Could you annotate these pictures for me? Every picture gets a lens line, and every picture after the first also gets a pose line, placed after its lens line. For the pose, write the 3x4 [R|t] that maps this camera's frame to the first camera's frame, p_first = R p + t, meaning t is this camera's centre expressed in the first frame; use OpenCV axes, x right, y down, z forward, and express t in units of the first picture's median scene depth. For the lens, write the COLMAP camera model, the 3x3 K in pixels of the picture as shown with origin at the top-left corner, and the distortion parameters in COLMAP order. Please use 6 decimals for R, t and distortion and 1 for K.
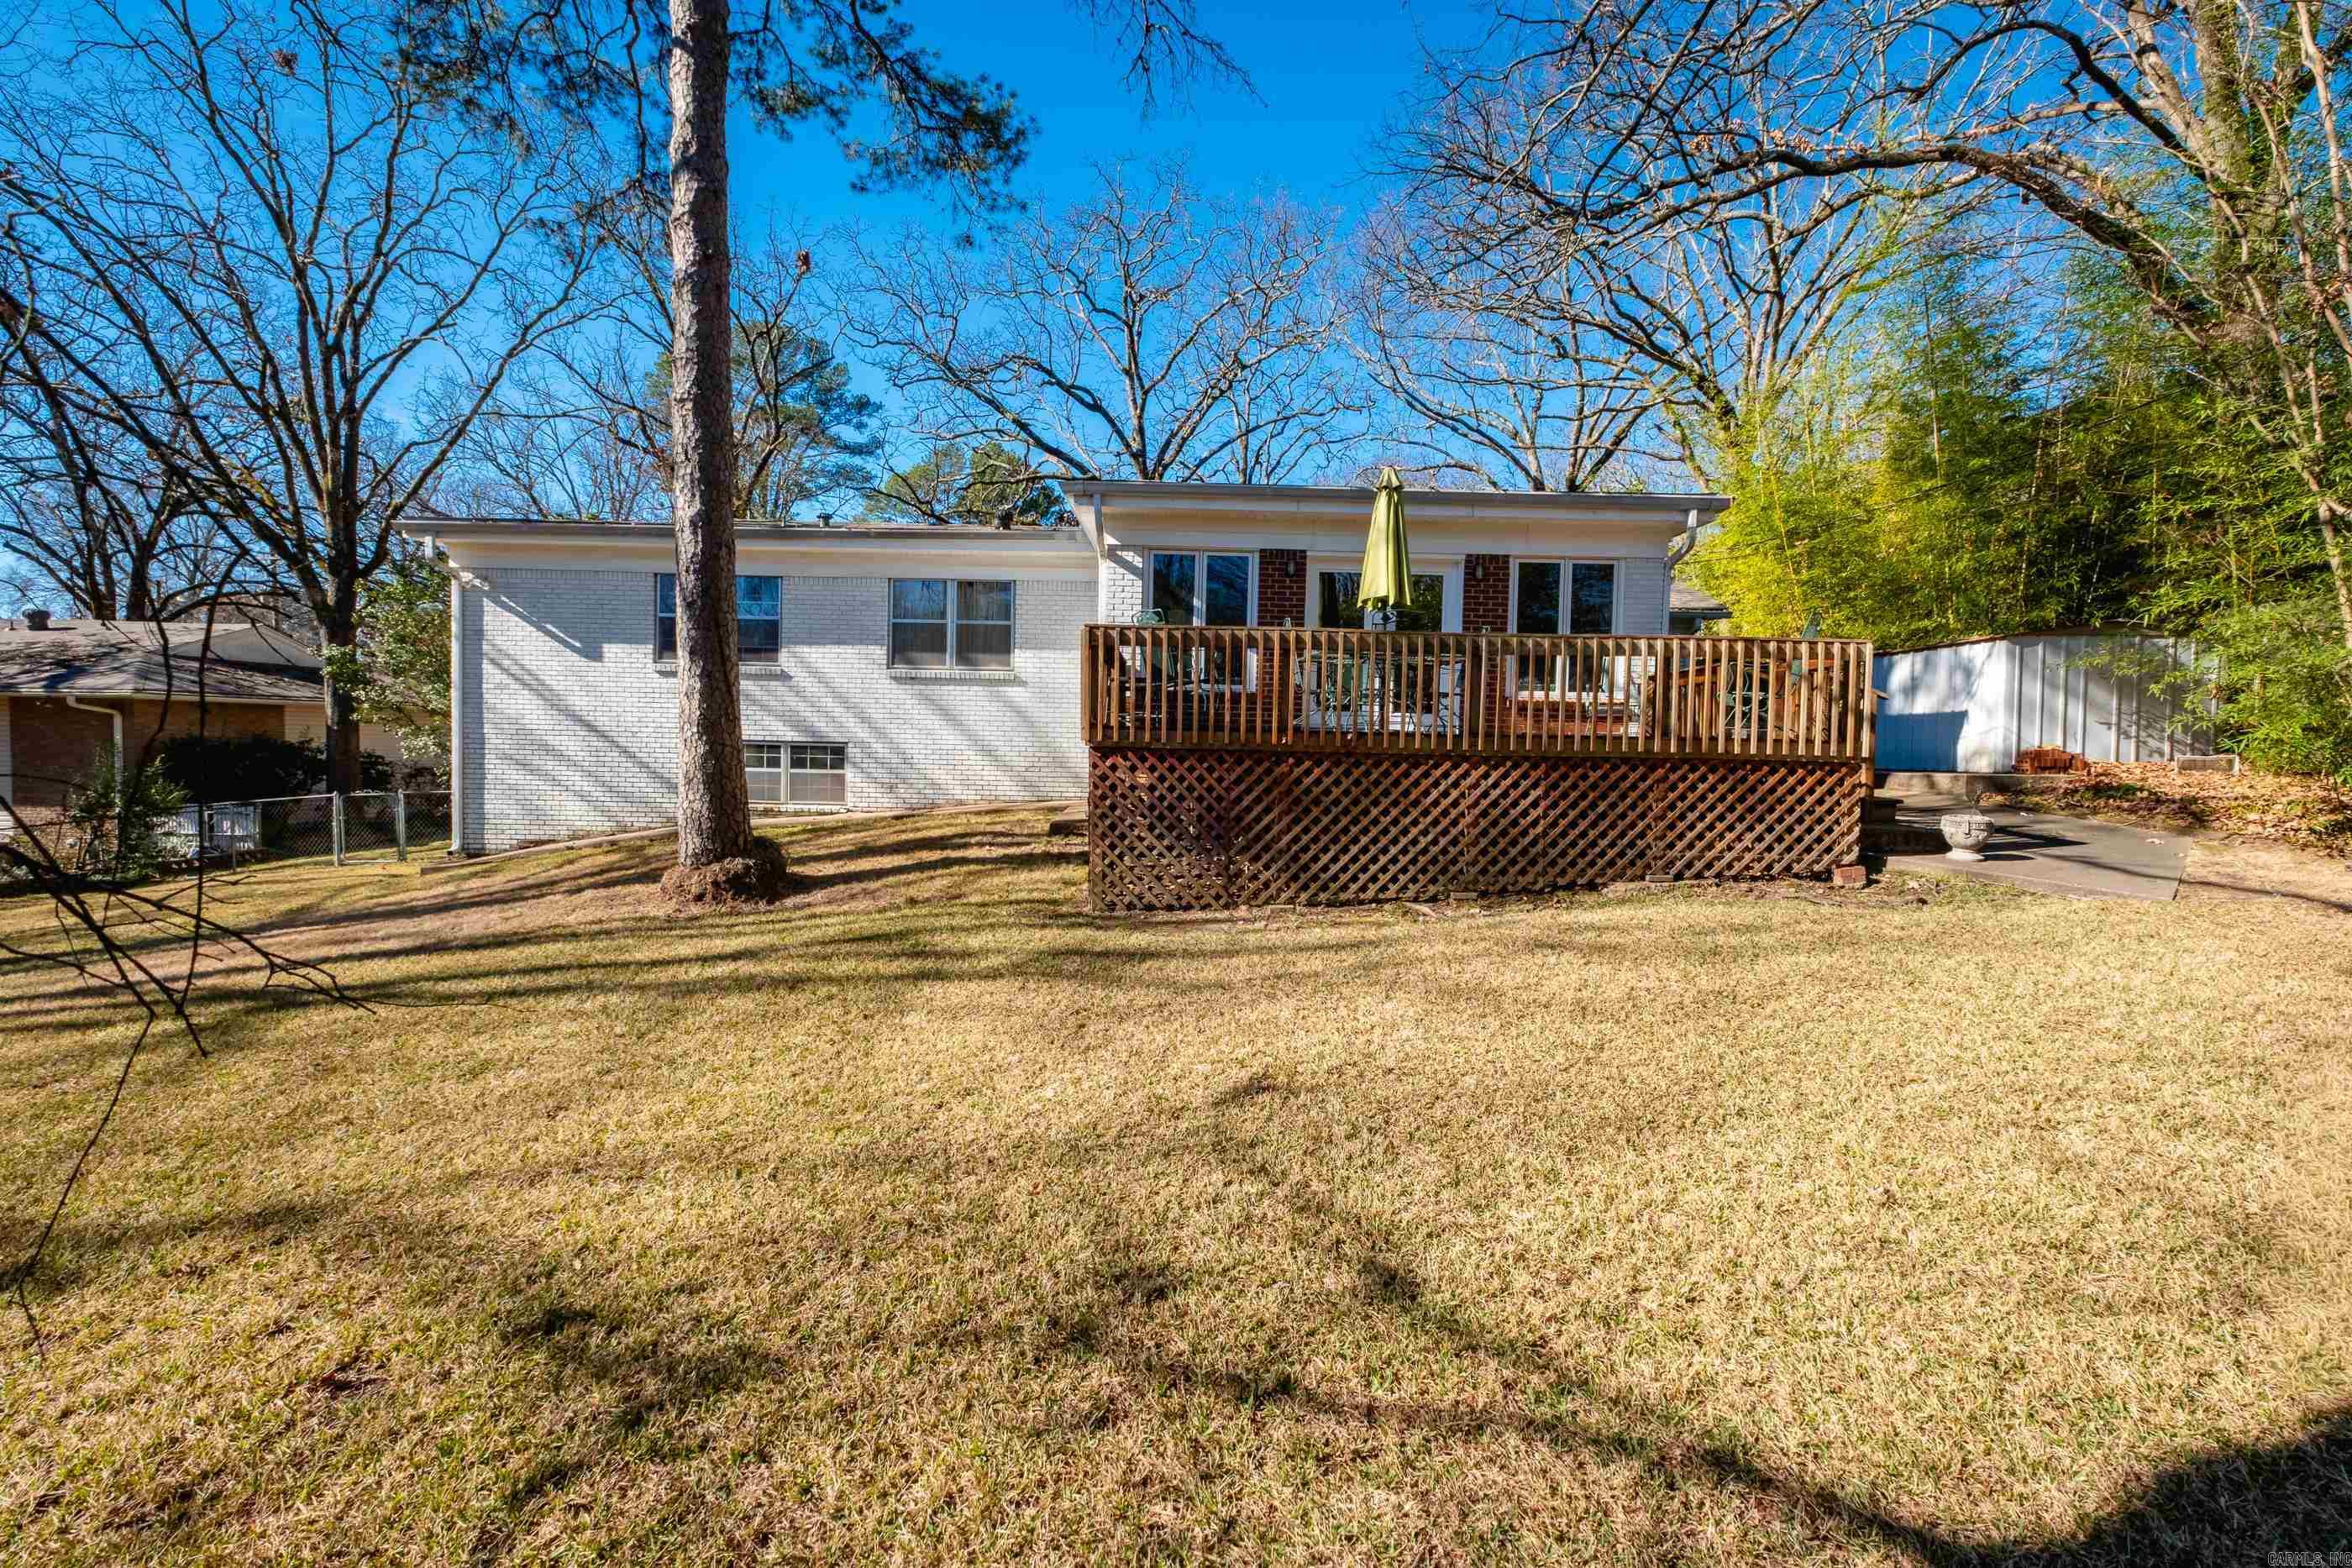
lens RADIAL K [[1018.7, 0, 1176.0], [0, 1018.7, 784.0], [0, 0, 1]] dist [0.002033, -0.000330]
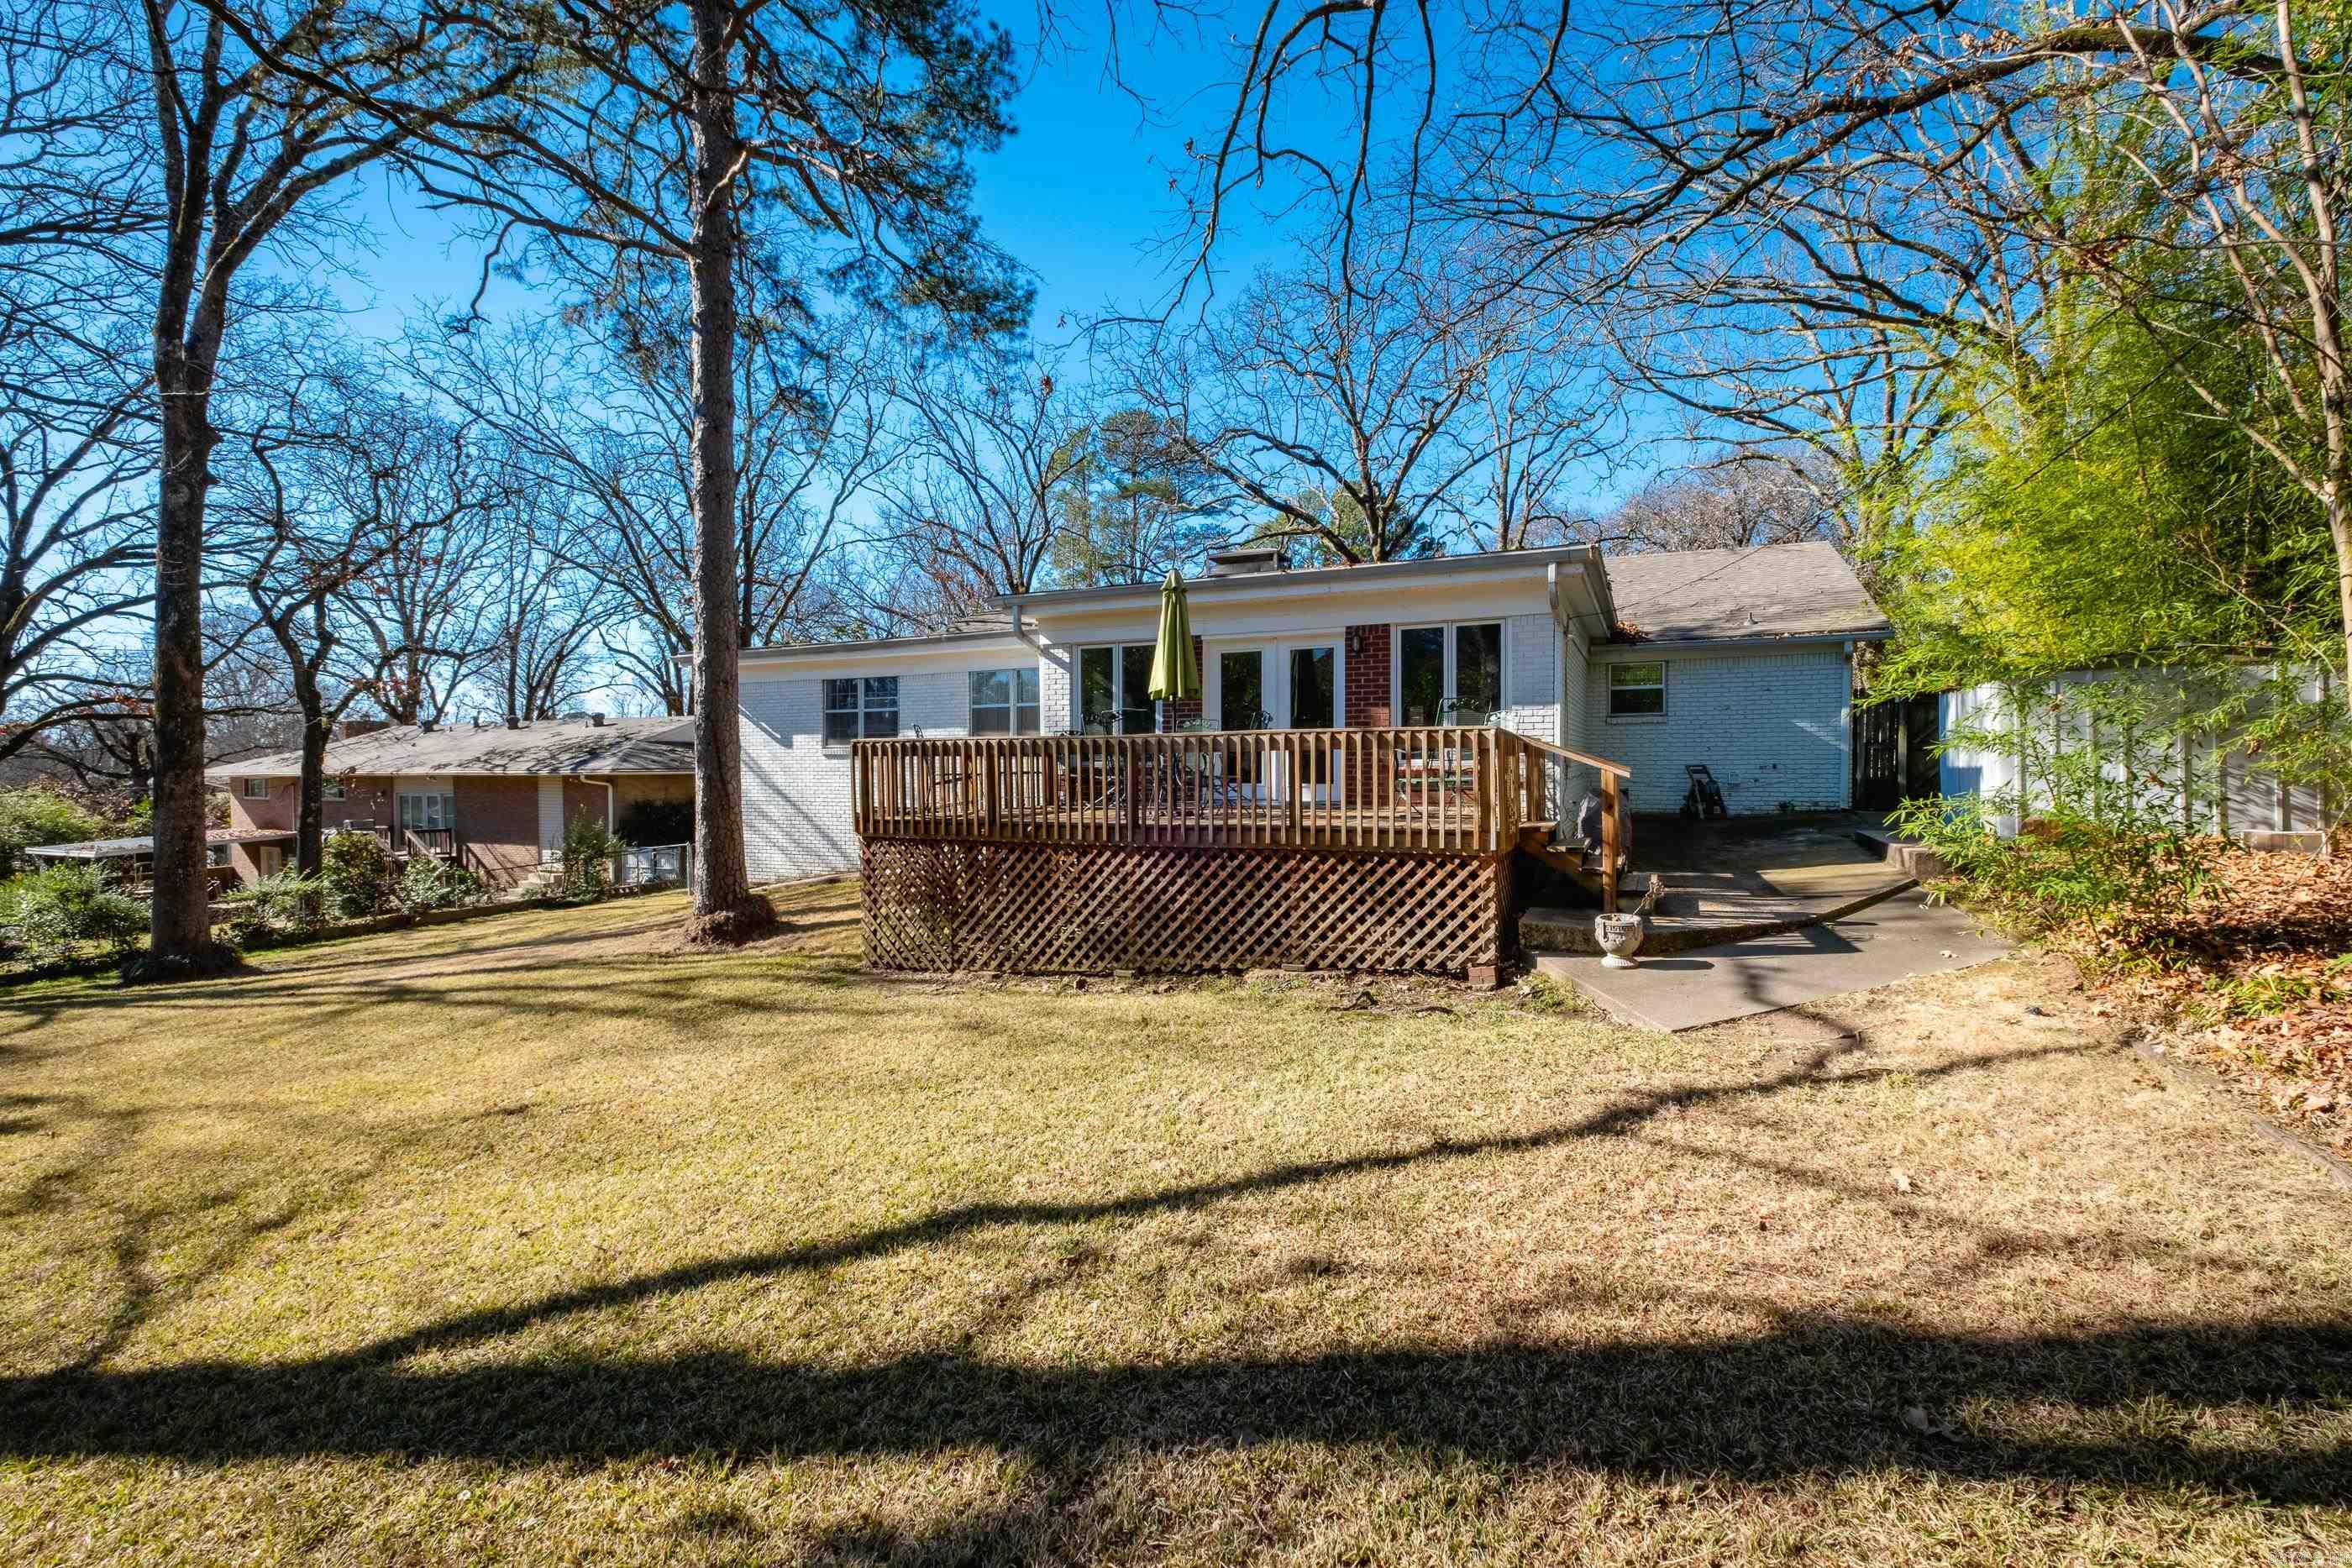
lens RADIAL K [[1018.7, 0, 1176.0], [0, 1018.7, 784.0], [0, 0, 1]] dist [0.002033, -0.000330]
pose [[0.907972, -0.018965, -0.418602, 0.797545], [0.009224, 0.999638, -0.025283, -0.065846], [0.418930, 0.019095, 0.907818, 0.021905]]
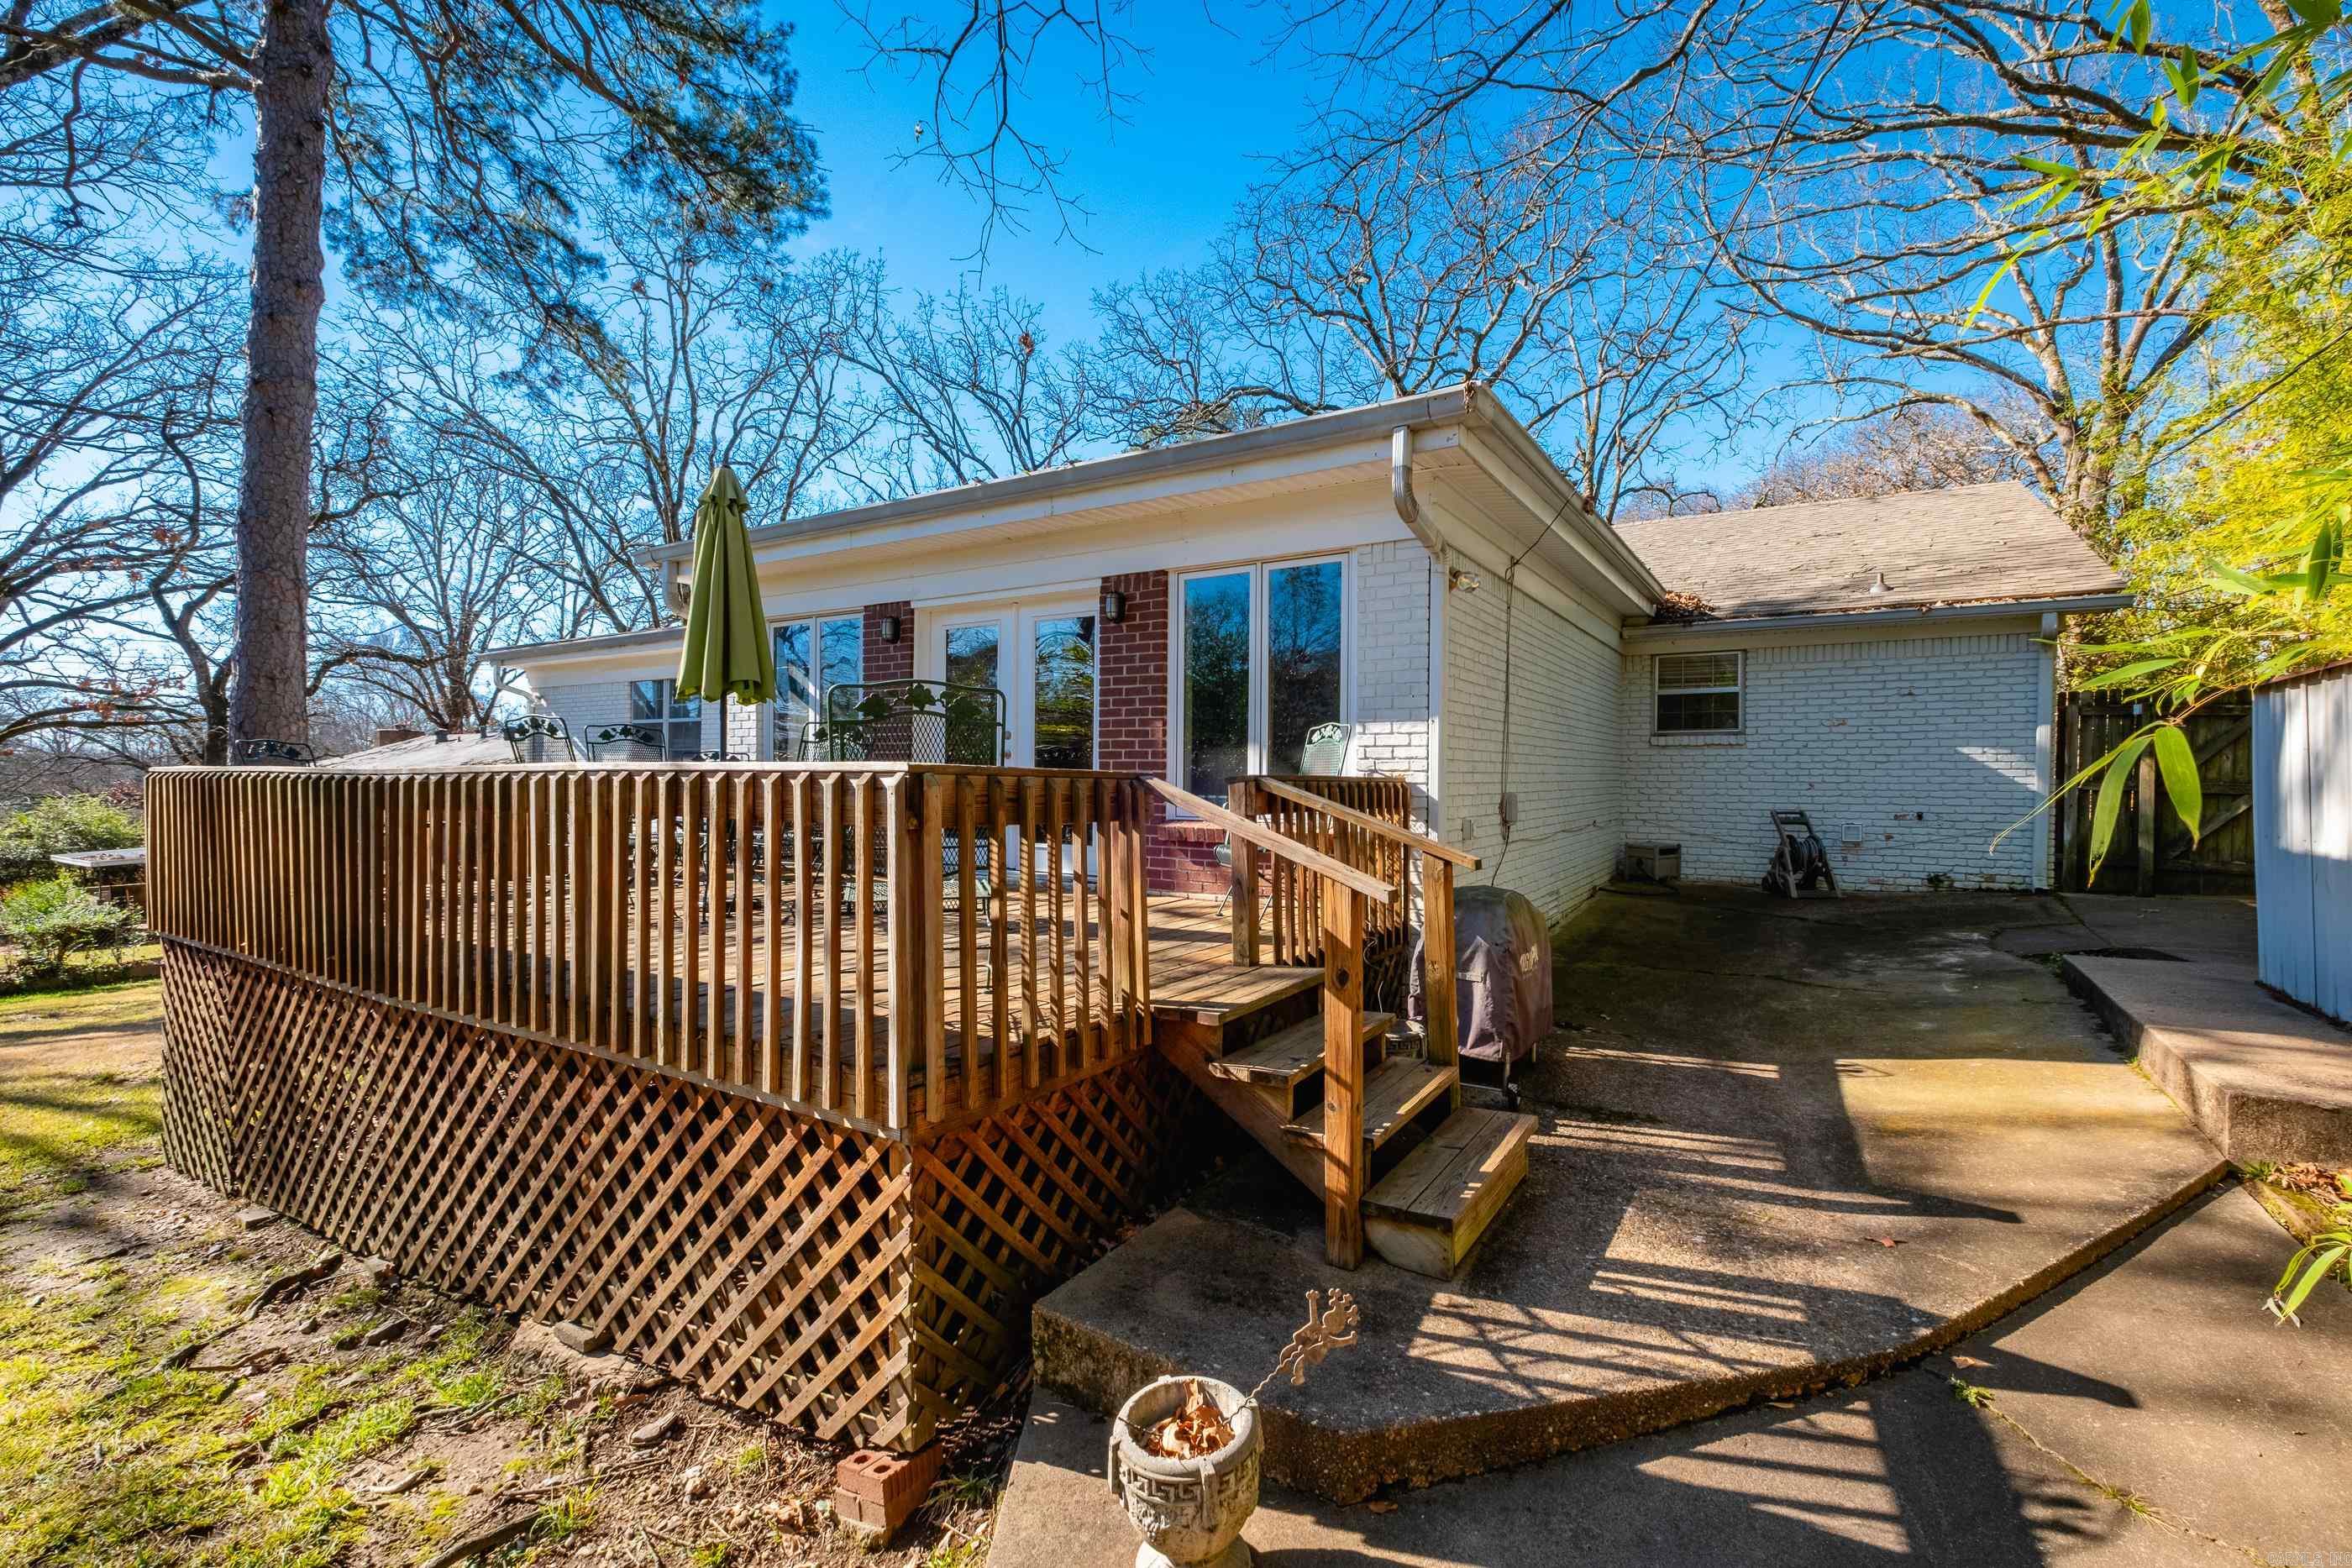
lens RADIAL K [[1018.7, 0, 1176.0], [0, 1018.7, 784.0], [0, 0, 1]] dist [0.002033, -0.000330]
pose [[0.847777, -0.013693, -0.530177, 0.913190], [-0.008355, 0.999198, -0.039167, -0.120860], [0.530288, 0.037634, 0.846982, 0.764980]]
